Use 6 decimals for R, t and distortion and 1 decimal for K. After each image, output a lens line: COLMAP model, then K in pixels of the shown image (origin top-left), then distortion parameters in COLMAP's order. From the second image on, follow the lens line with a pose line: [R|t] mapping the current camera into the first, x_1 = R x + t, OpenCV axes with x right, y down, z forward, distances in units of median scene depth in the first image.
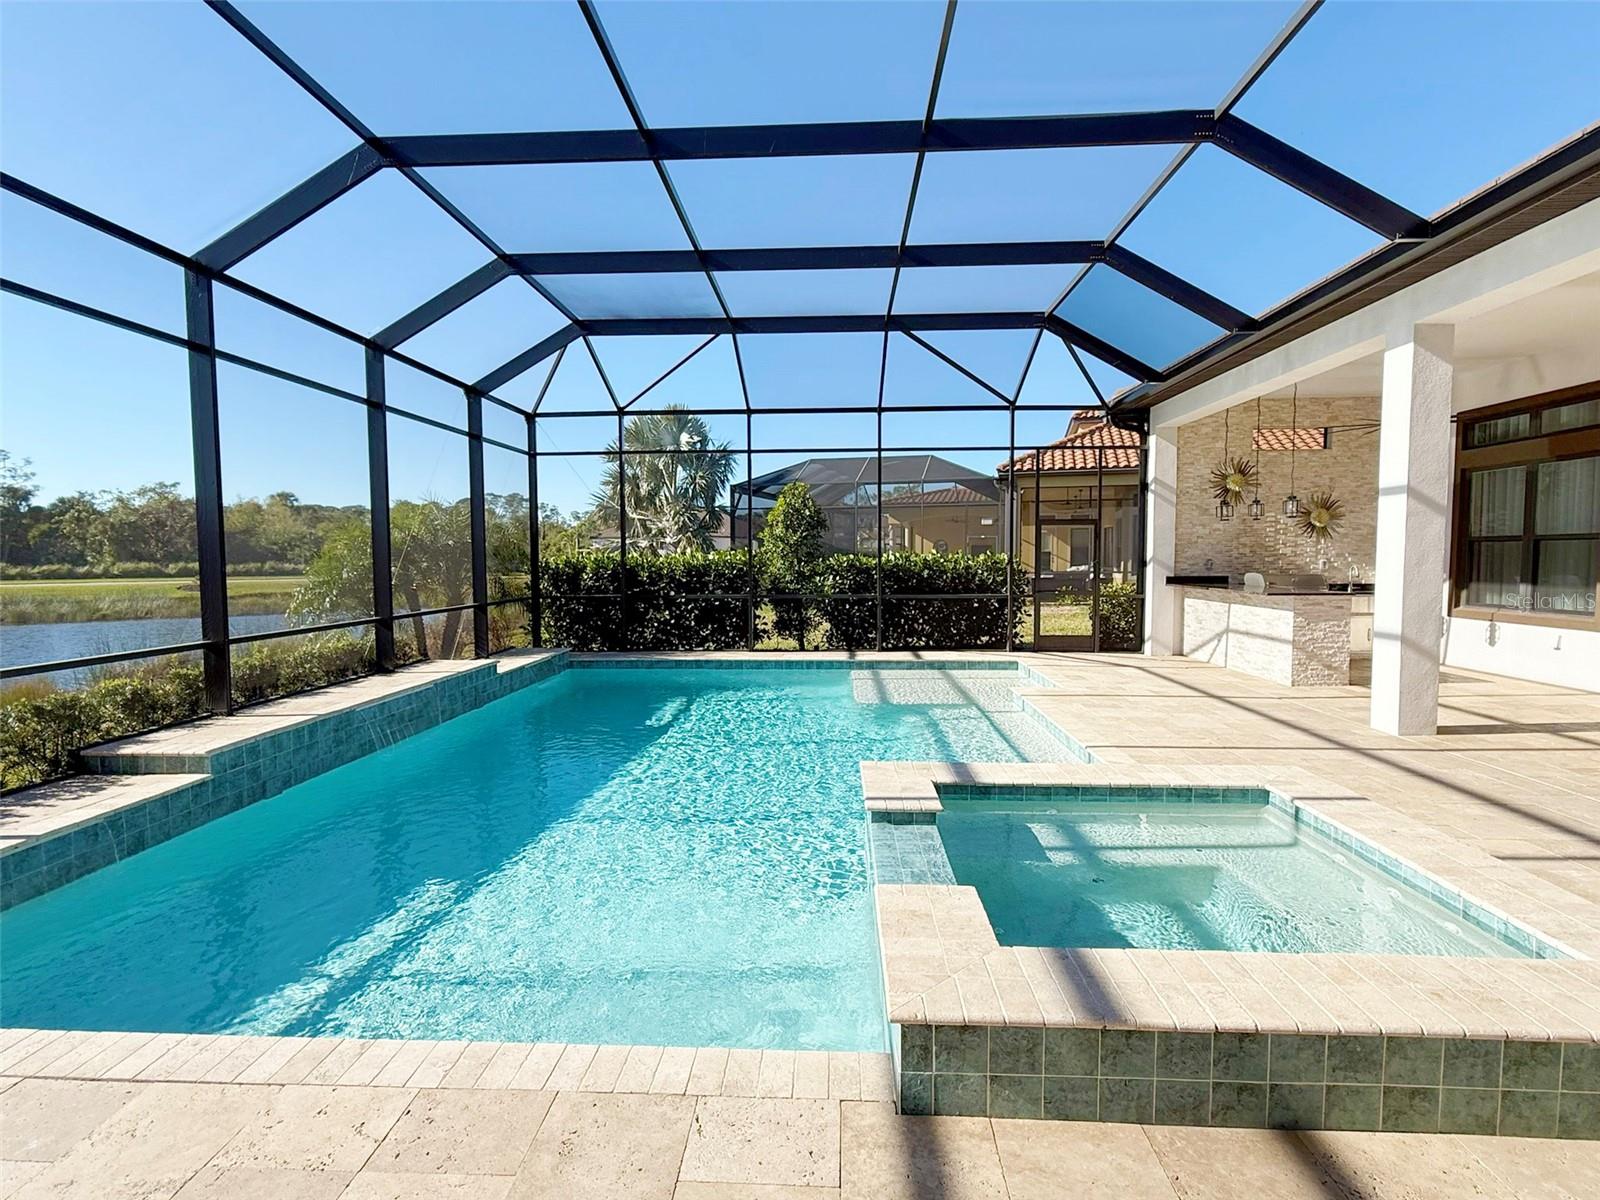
lens RADIAL K [[752.3, 0, 800.0], [0, 752.3, 600.0], [0, 0, 1]] dist [0.000525, 0.000007]
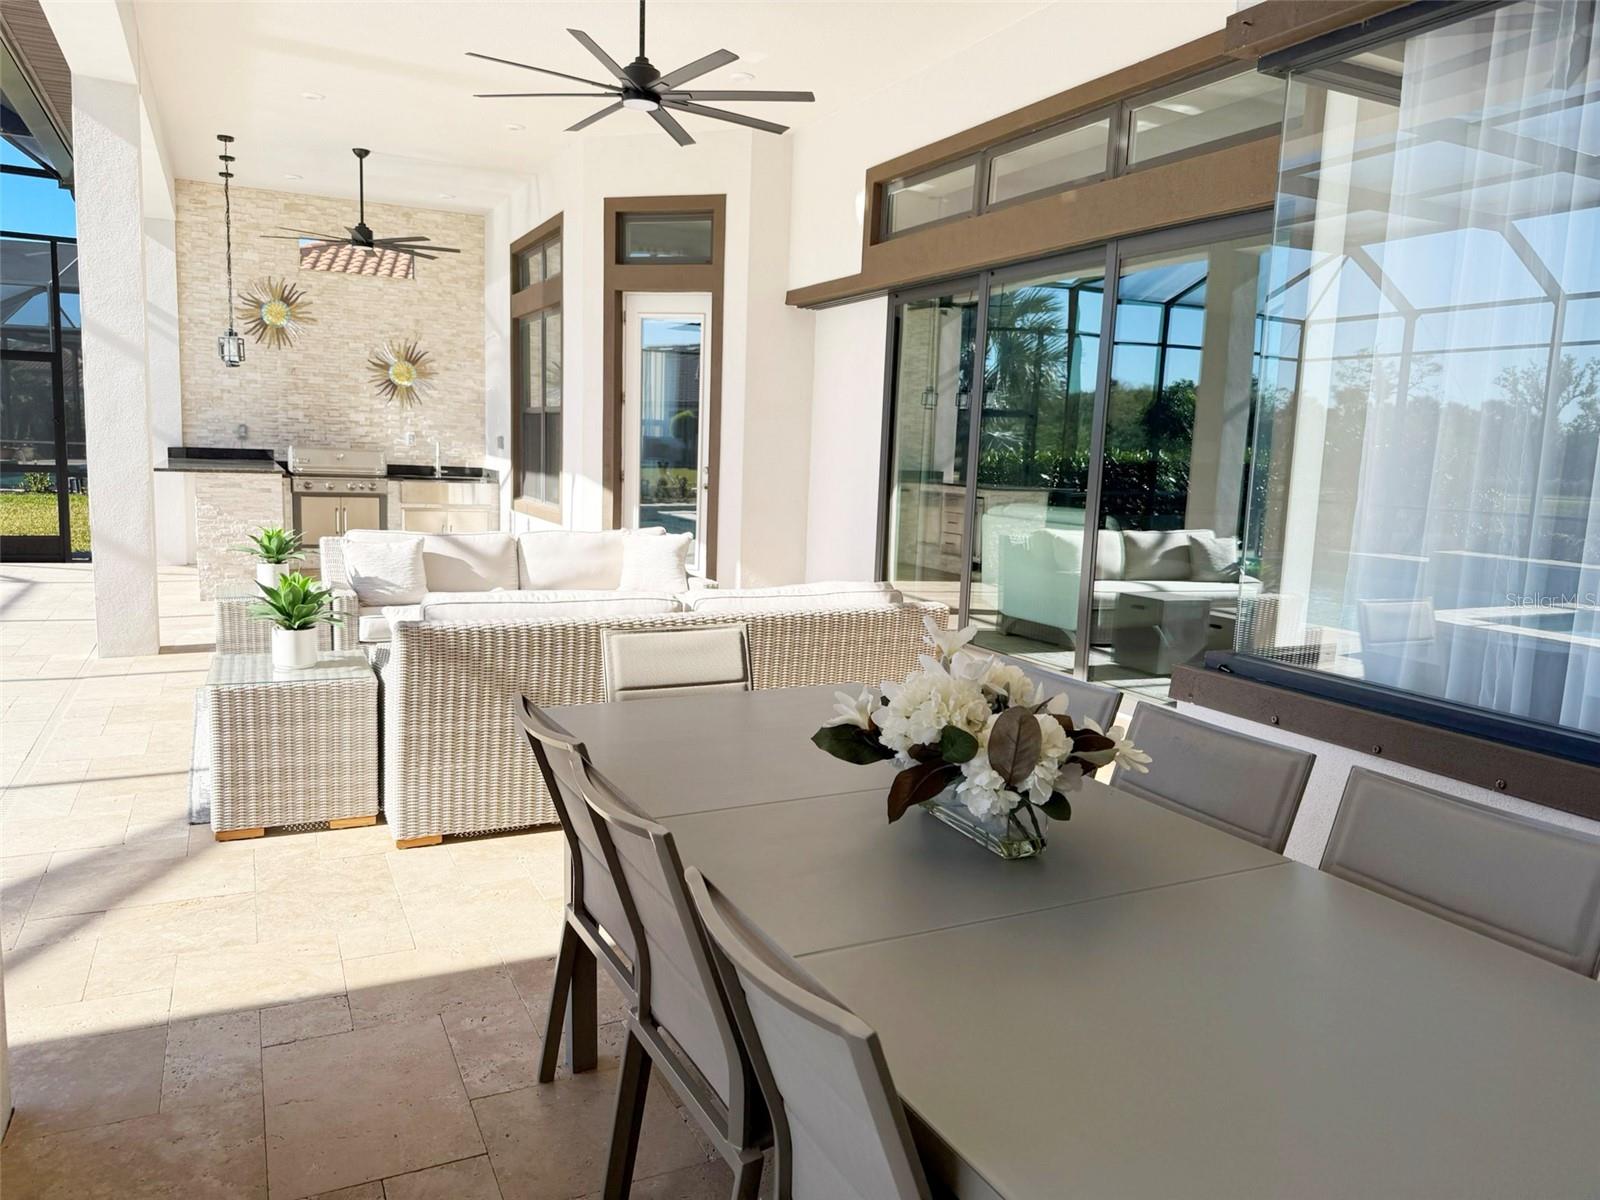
lens RADIAL K [[1143.7, 0, 800.0], [0, 1143.7, 600.0], [0, 0, 1]] dist [0.003546, -0.001151]
pose [[0.872124, -0.025007, 0.488646, 0.479190], [-0.016601, 0.996606, 0.080632, 0.013107], [-0.489004, -0.078433, 0.868748, -0.169633]]
